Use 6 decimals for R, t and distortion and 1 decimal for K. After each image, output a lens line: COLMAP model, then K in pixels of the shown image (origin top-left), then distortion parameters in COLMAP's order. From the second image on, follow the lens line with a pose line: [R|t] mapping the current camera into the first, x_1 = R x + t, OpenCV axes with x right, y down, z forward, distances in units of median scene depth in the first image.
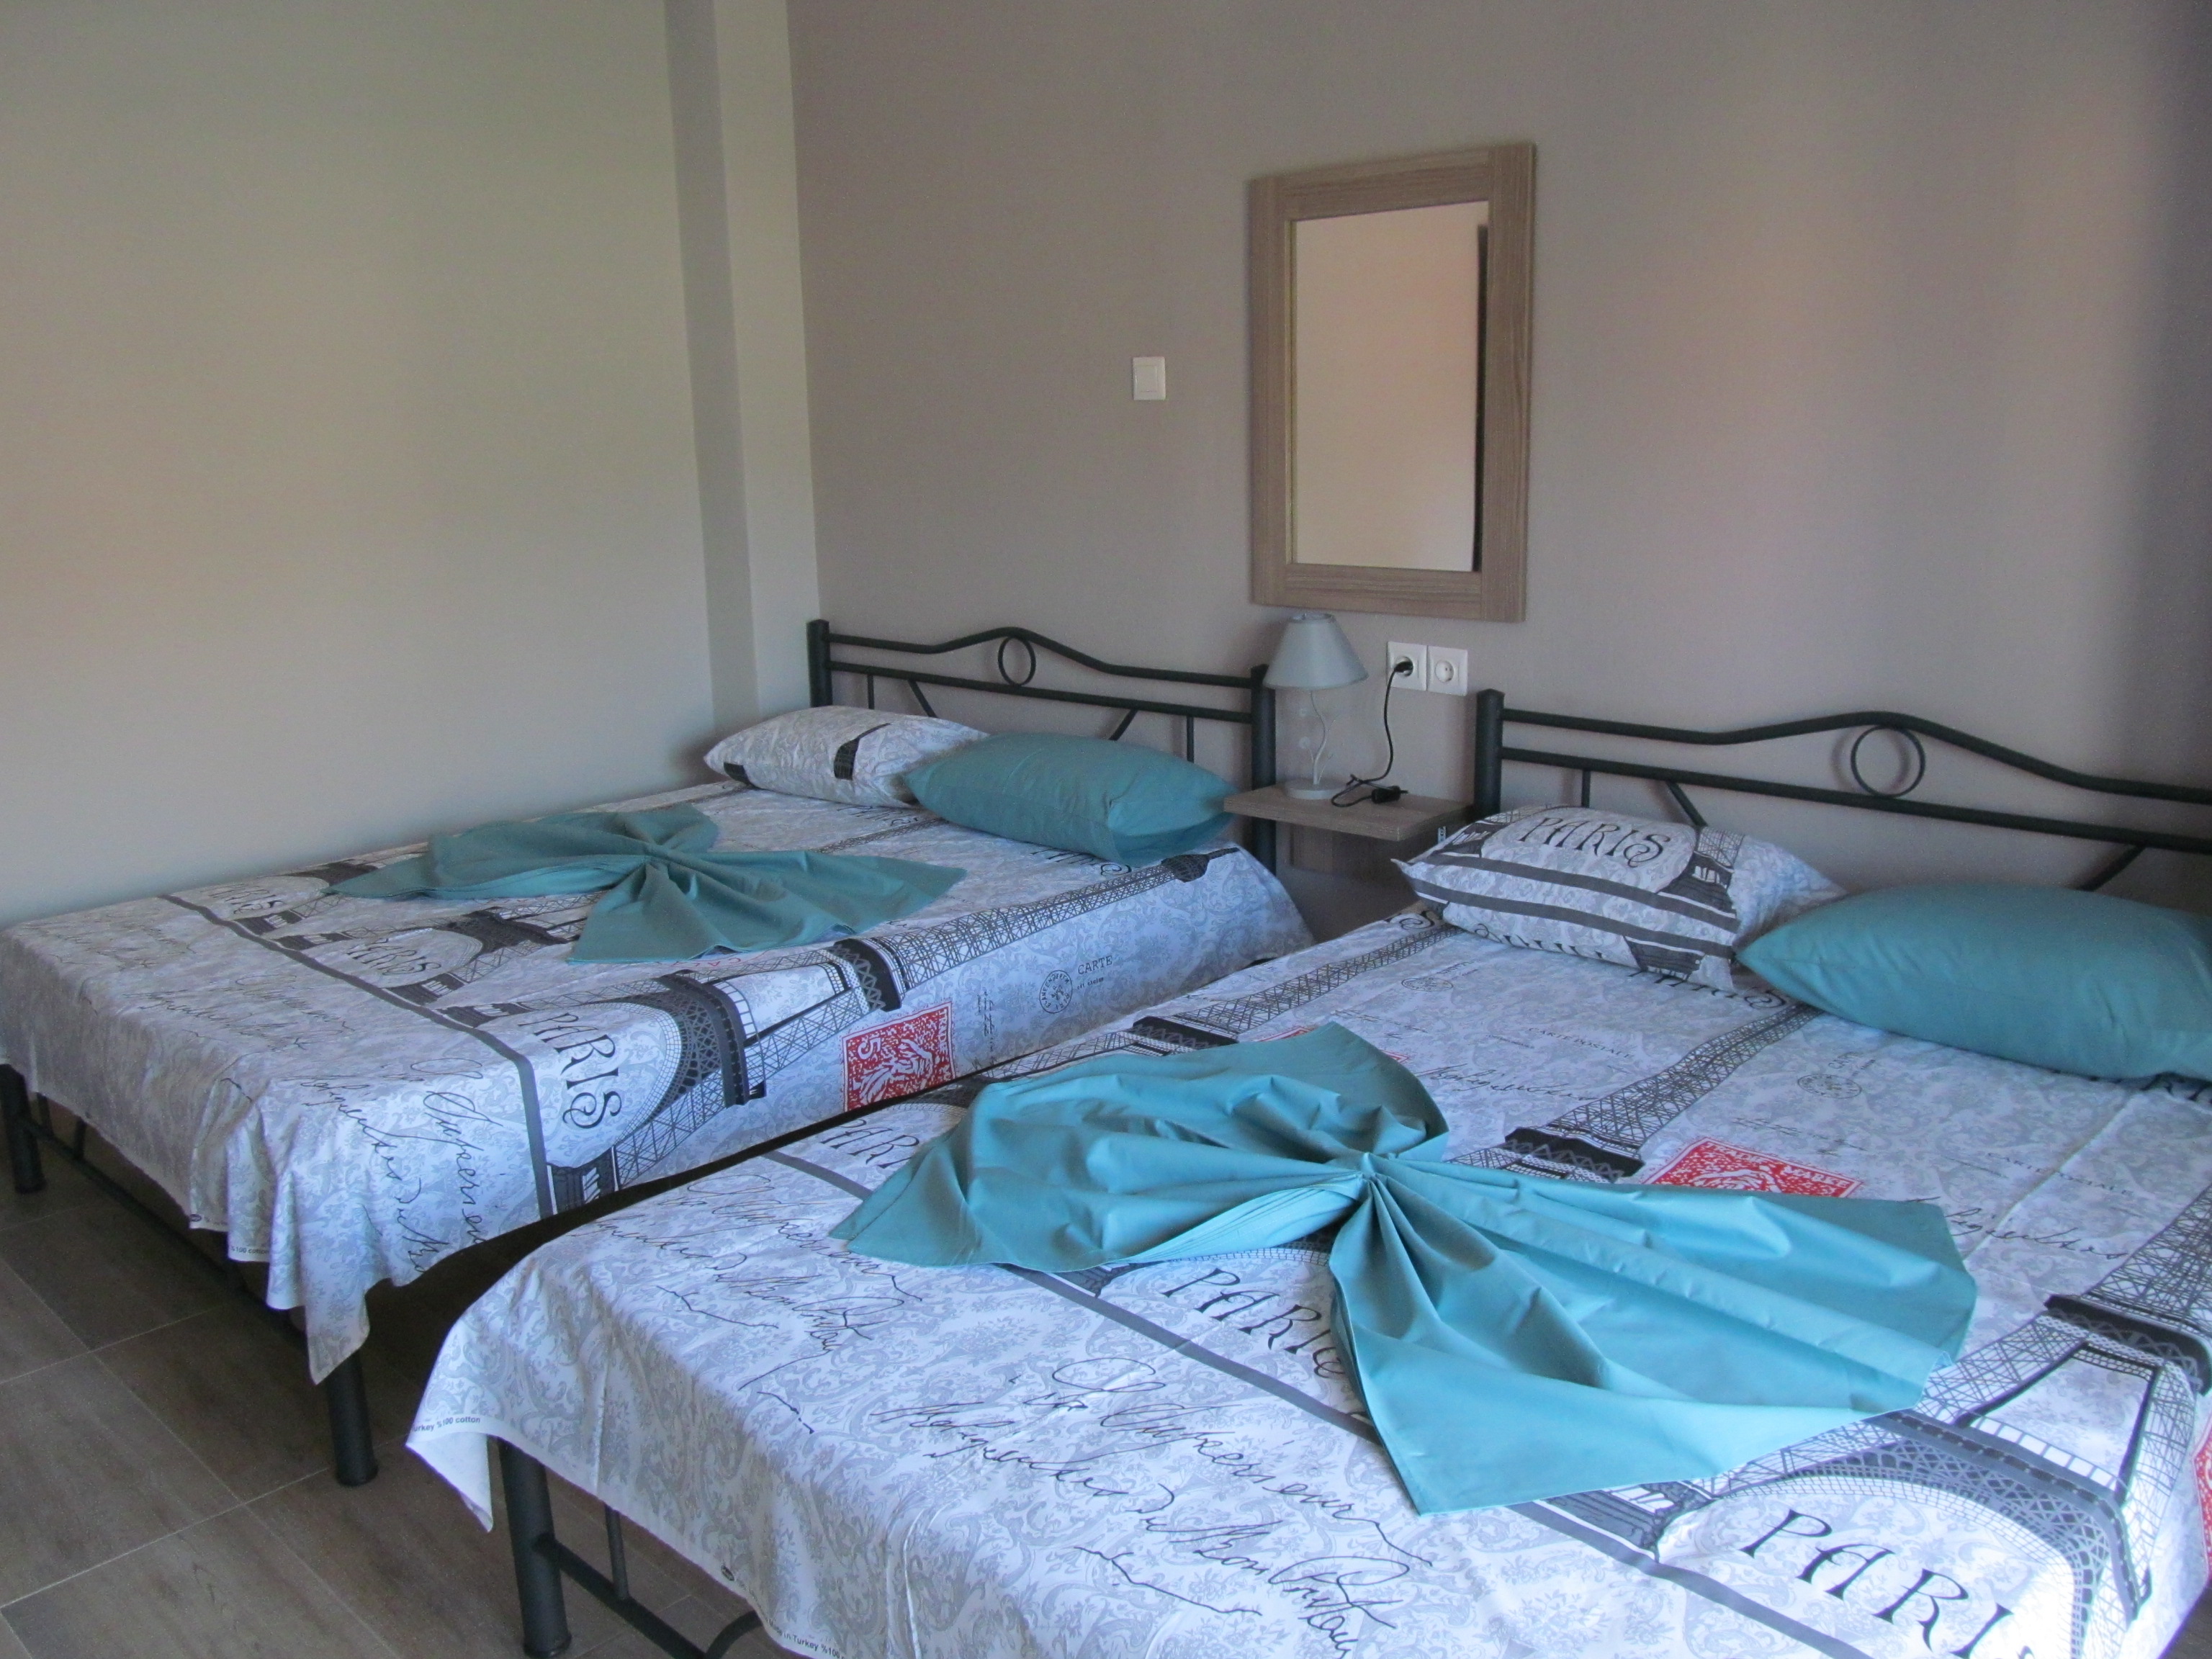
lens RADIAL K [[1877.7, 0, 1106.0], [0, 1877.7, 829.5], [0, 0, 1]] dist [-0.070569, 0.014819]
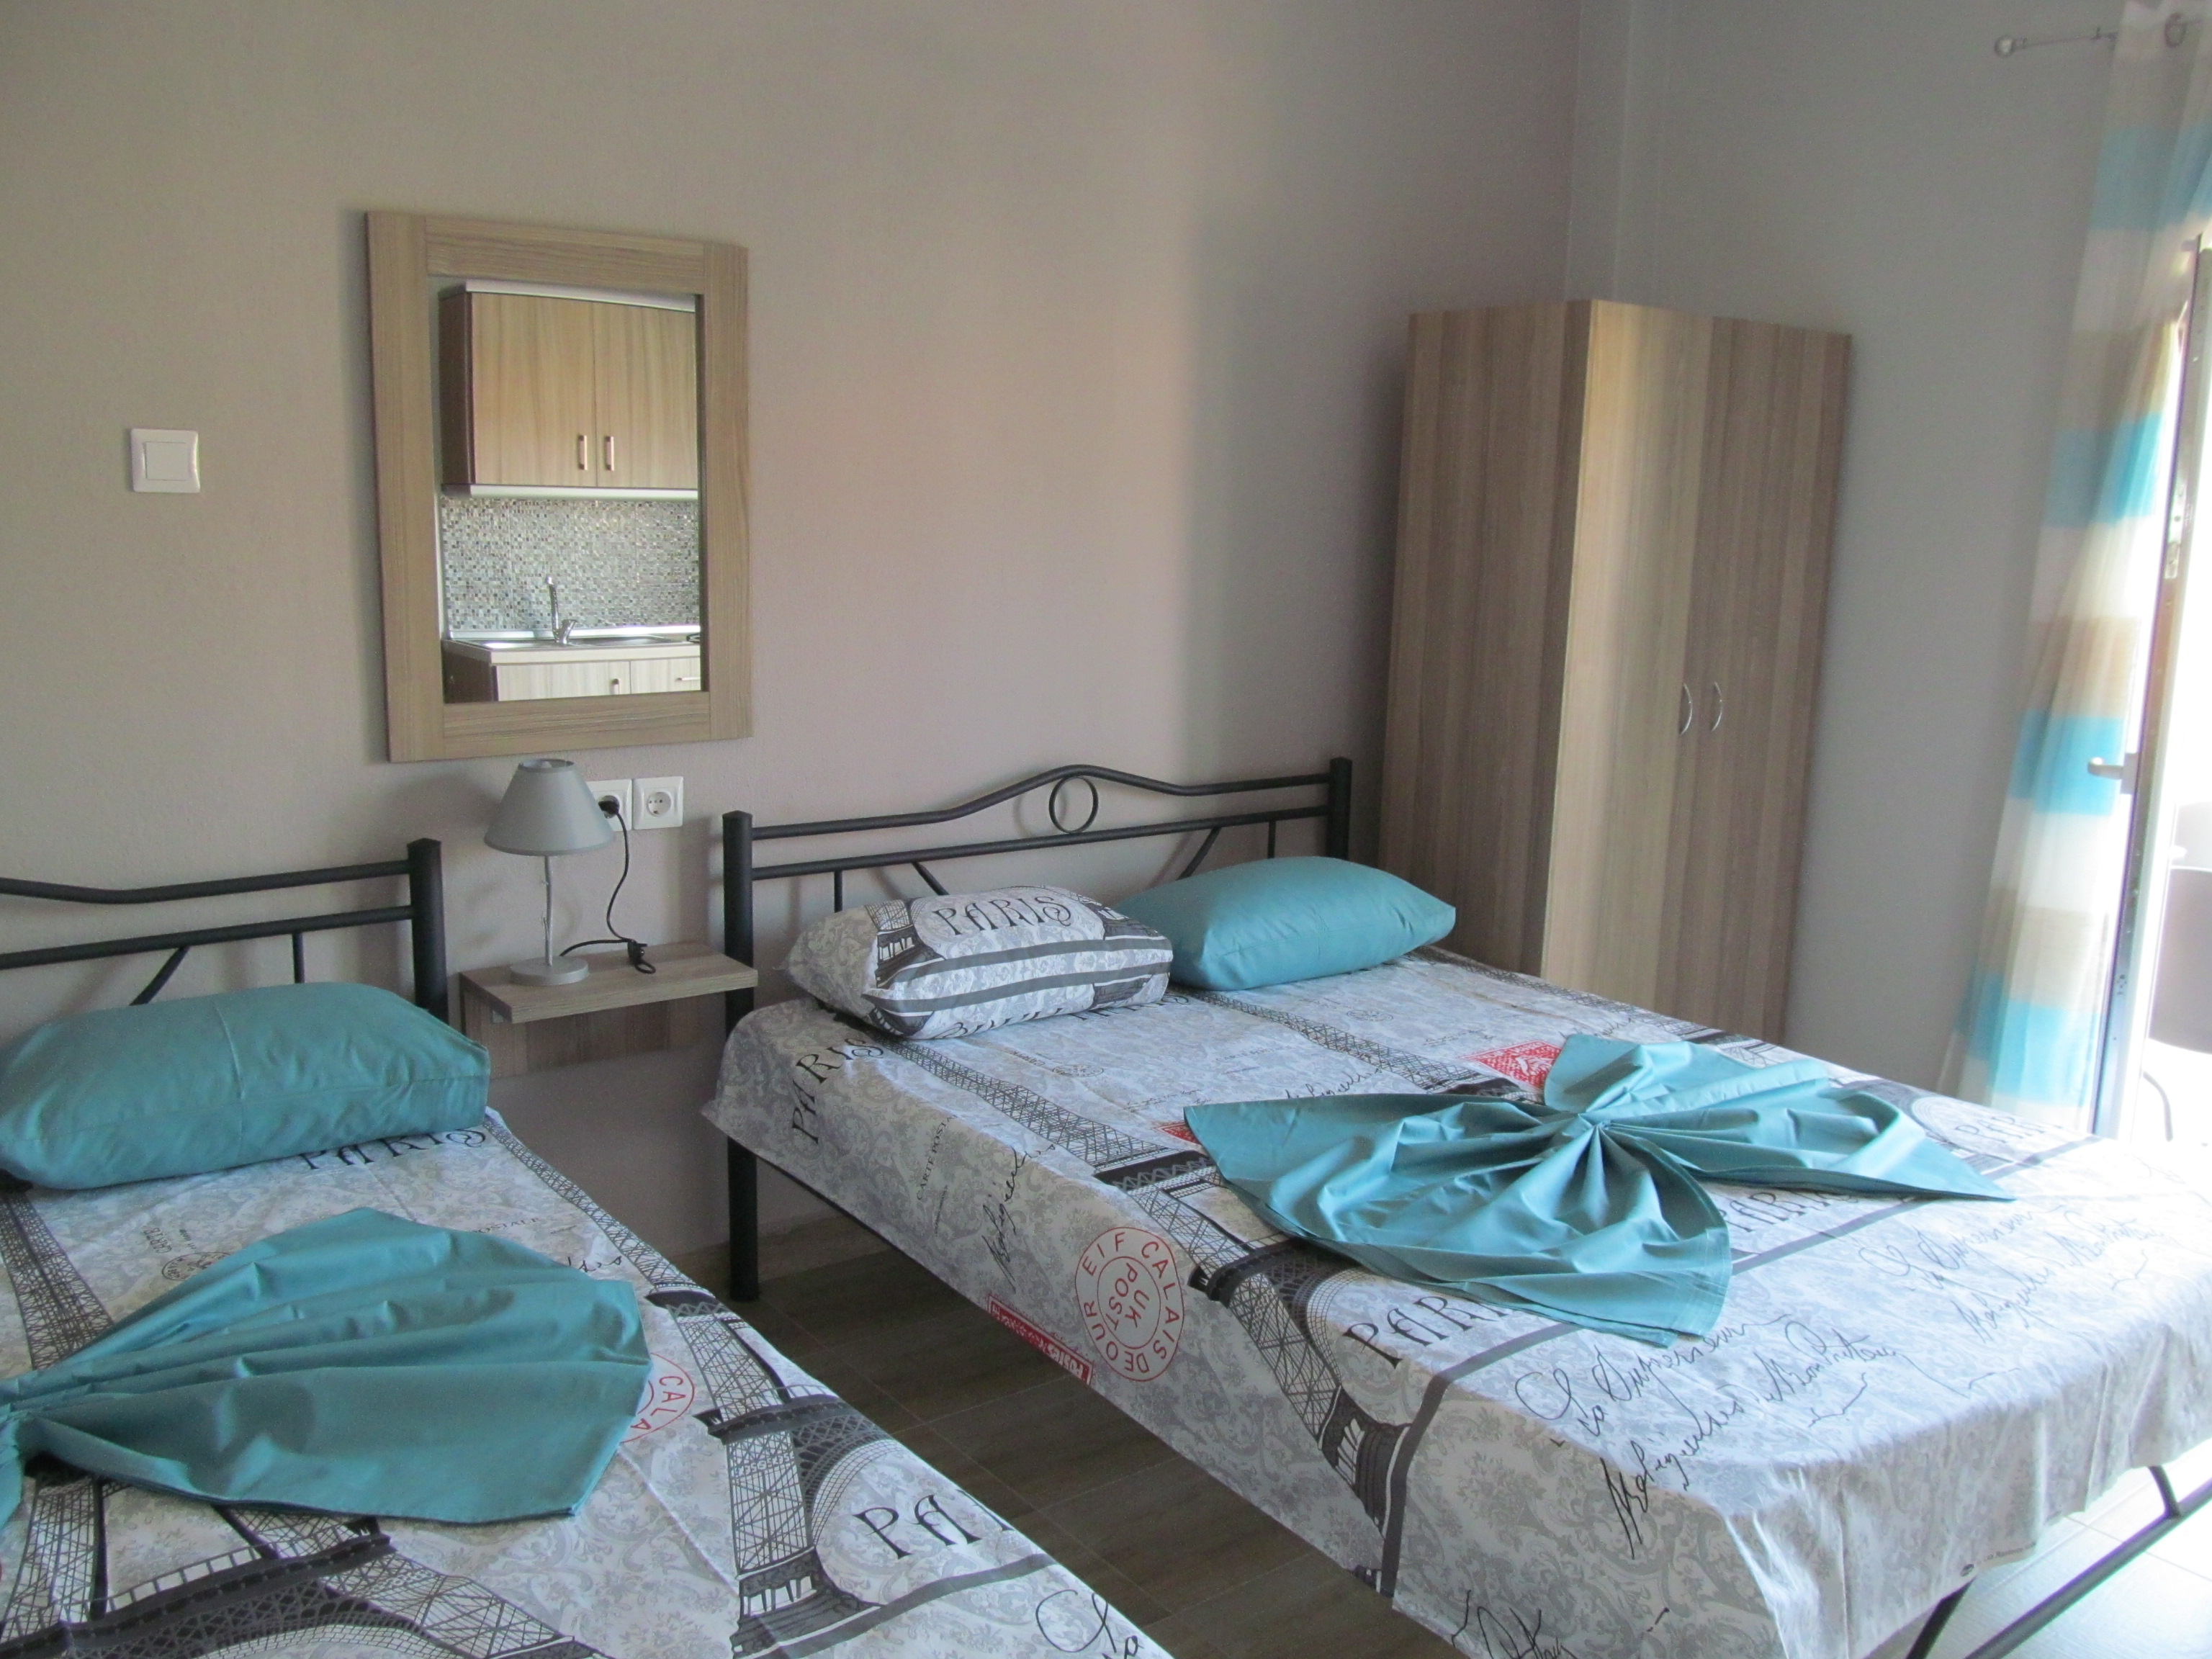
lens RADIAL K [[1881.4, 0, 1106.0], [0, 1881.4, 829.5], [0, 0, 1]] dist [-0.048638, 0.001994]
pose [[0.138744, -0.141698, 0.980139, -0.811296], [0.199274, 0.973462, 0.112525, -0.157998], [-0.970072, 0.179704, 0.163299, 0.785985]]
